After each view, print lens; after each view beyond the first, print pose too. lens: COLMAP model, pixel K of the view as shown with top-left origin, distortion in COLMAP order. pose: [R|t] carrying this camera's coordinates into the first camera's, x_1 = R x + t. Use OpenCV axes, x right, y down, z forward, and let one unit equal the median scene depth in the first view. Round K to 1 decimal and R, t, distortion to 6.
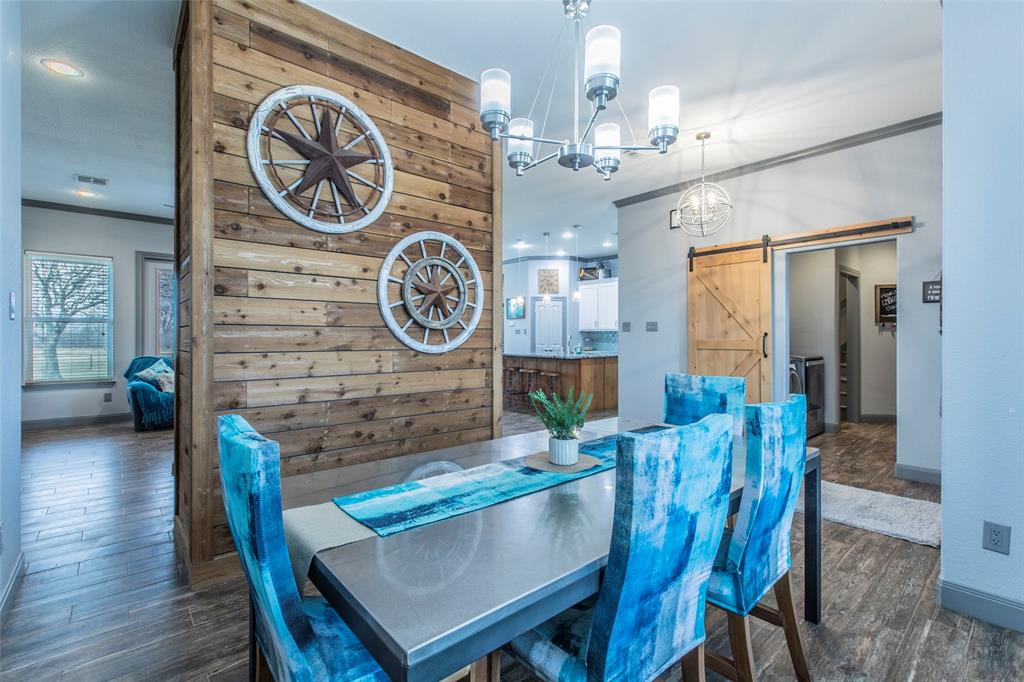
lens RADIAL K [[466.3, 0, 503.1], [0, 466.3, 338.4], [0, 0, 1]] dist [-0.002705, -0.000308]
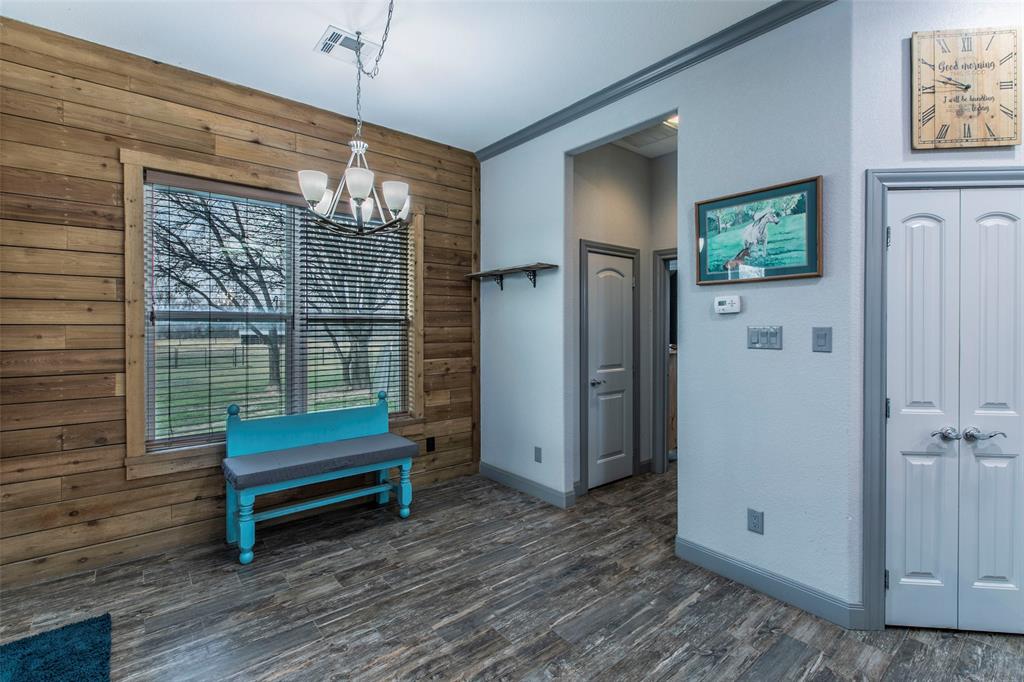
lens RADIAL K [[461.8, 0, 484.9], [0, 461.8, 328.4], [0, 0, 1]] dist [-0.000768, -0.000330]
pose [[0.999481, 0.003759, -0.032005, -0.102544], [-0.003661, 0.999988, 0.003109, -0.020555], [0.032016, -0.002990, 0.999483, 0.800909]]
